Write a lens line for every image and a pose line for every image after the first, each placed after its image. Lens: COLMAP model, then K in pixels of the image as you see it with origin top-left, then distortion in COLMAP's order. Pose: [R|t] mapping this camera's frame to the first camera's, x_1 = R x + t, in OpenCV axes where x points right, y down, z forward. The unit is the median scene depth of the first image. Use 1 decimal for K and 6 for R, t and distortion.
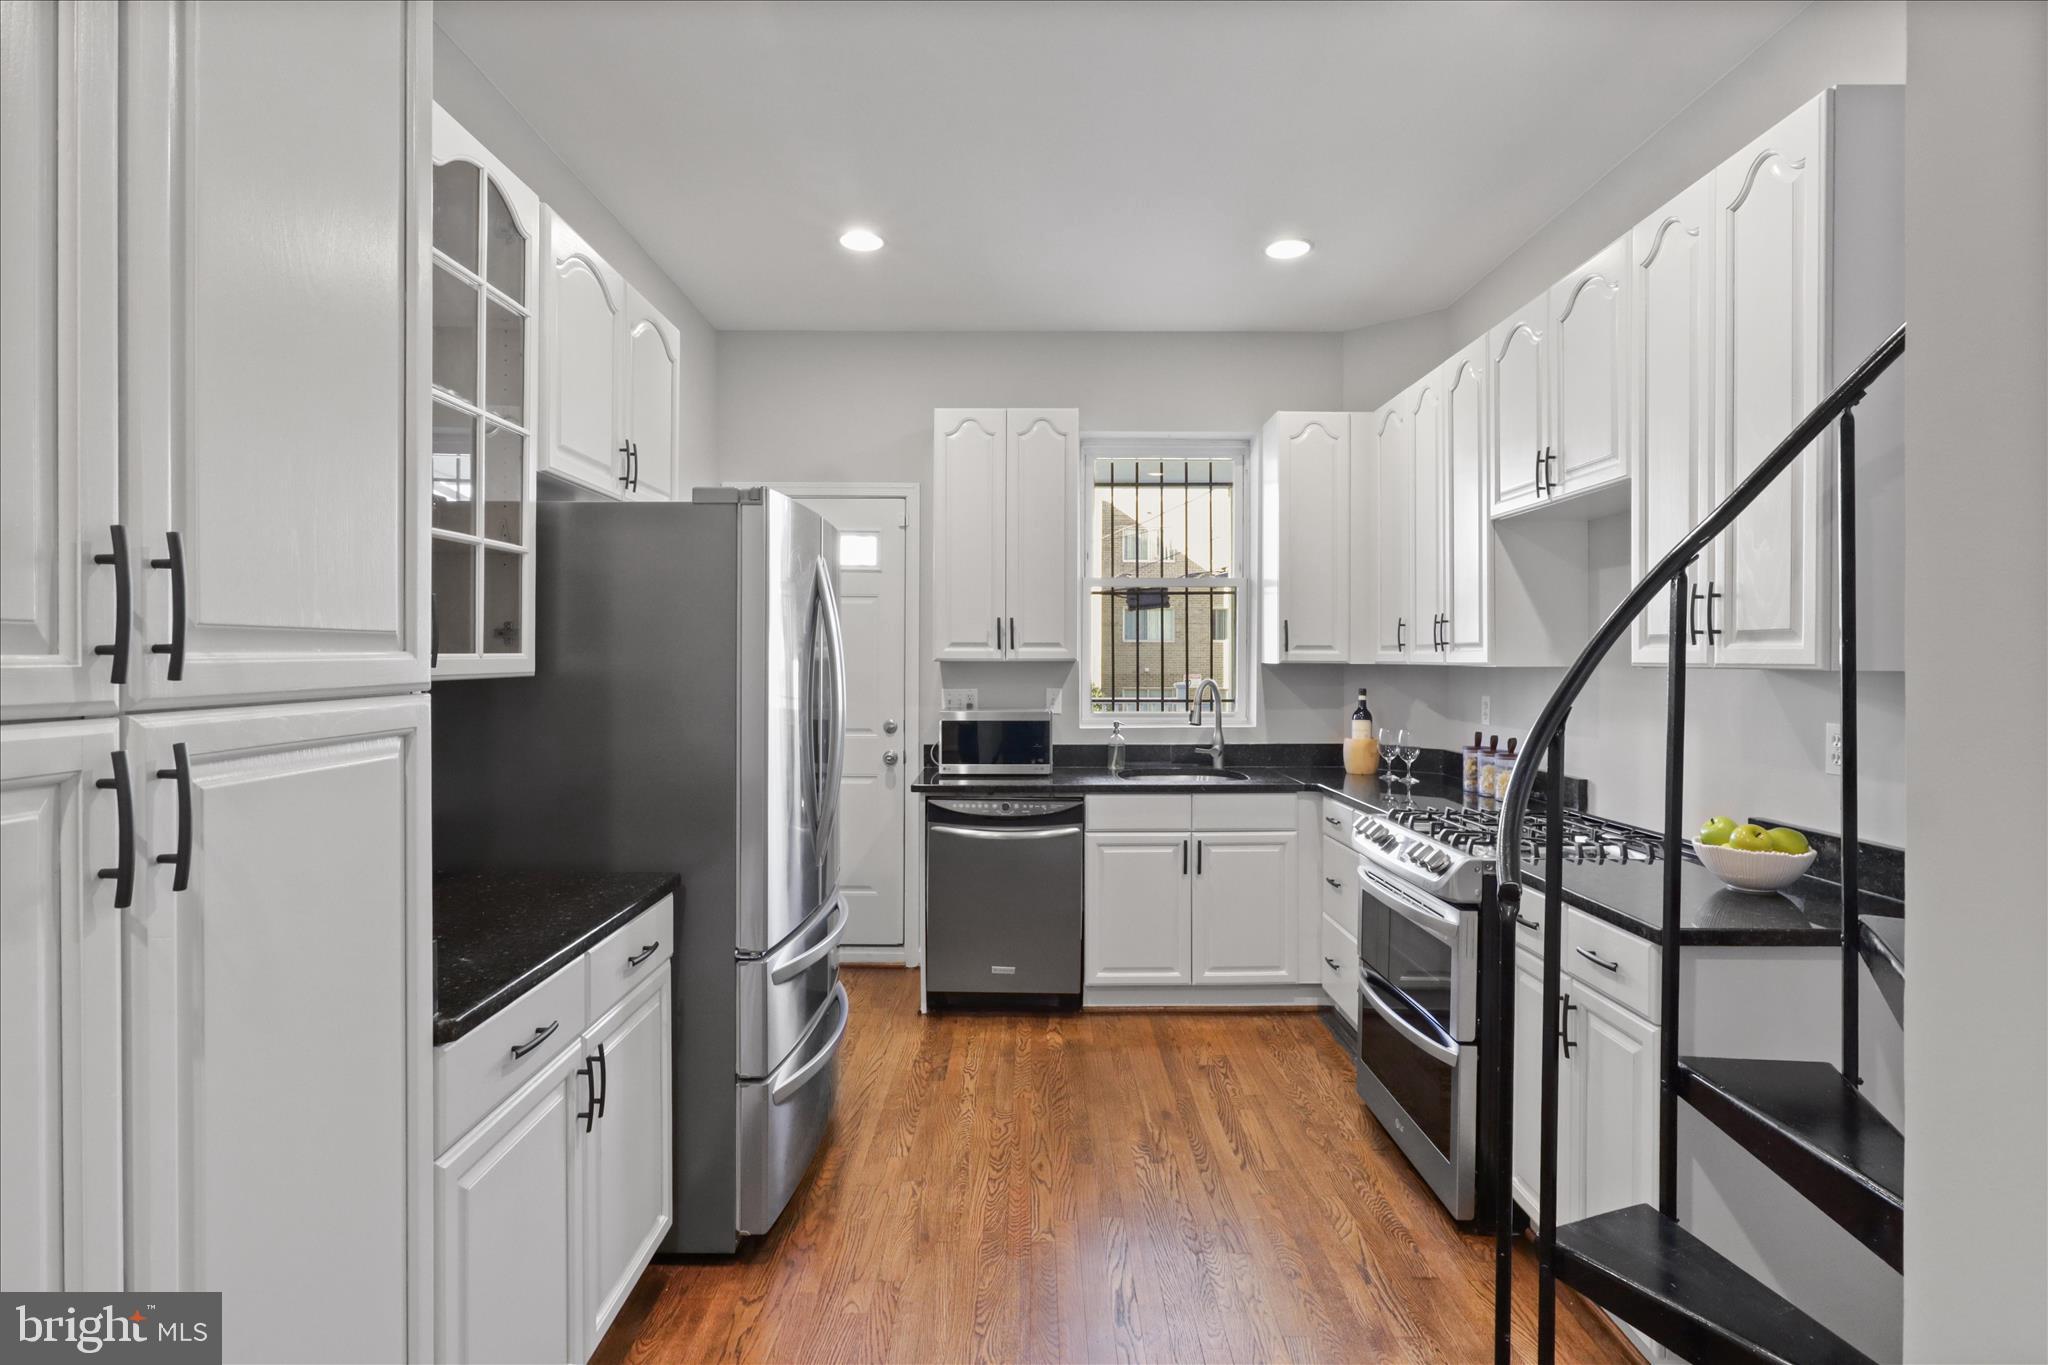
lens RADIAL K [[1033.4, 0, 1026.6], [0, 1033.4, 662.8], [0, 0, 1]] dist [-0.017601, 0.008101]
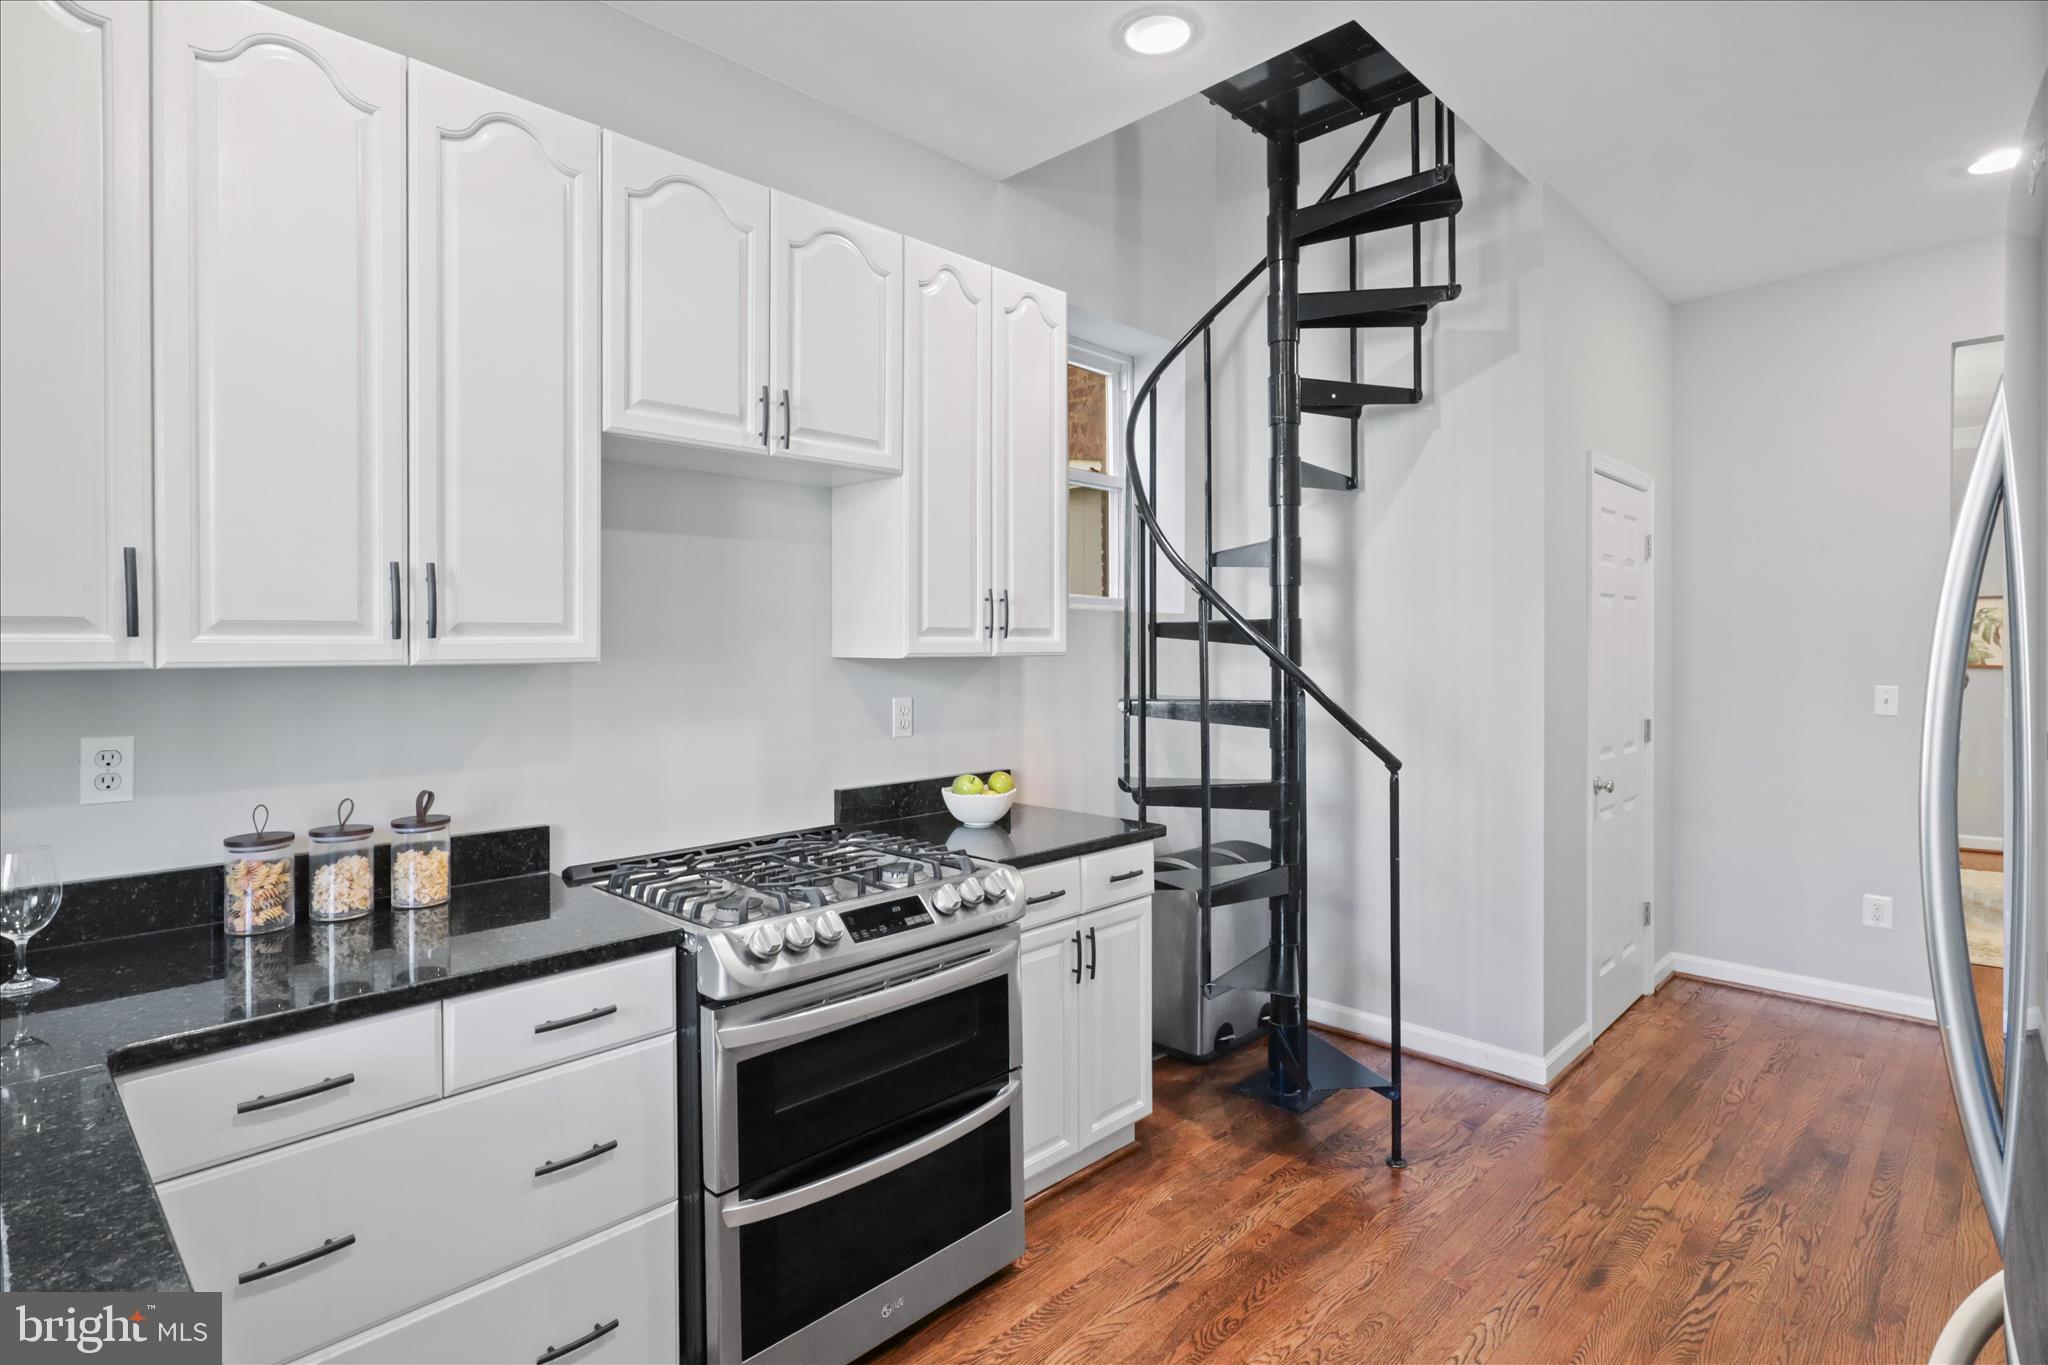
lens RADIAL K [[1033.4, 0, 1010.6], [0, 1033.4, 660.0], [0, 0, 1]] dist [-0.017601, 0.008101]
pose [[-0.711698, -0.015649, 0.702311, -0.133356], [-0.000375, 0.999760, 0.021897, -0.010493], [-0.702485, 0.015321, -0.711533, 1.038817]]
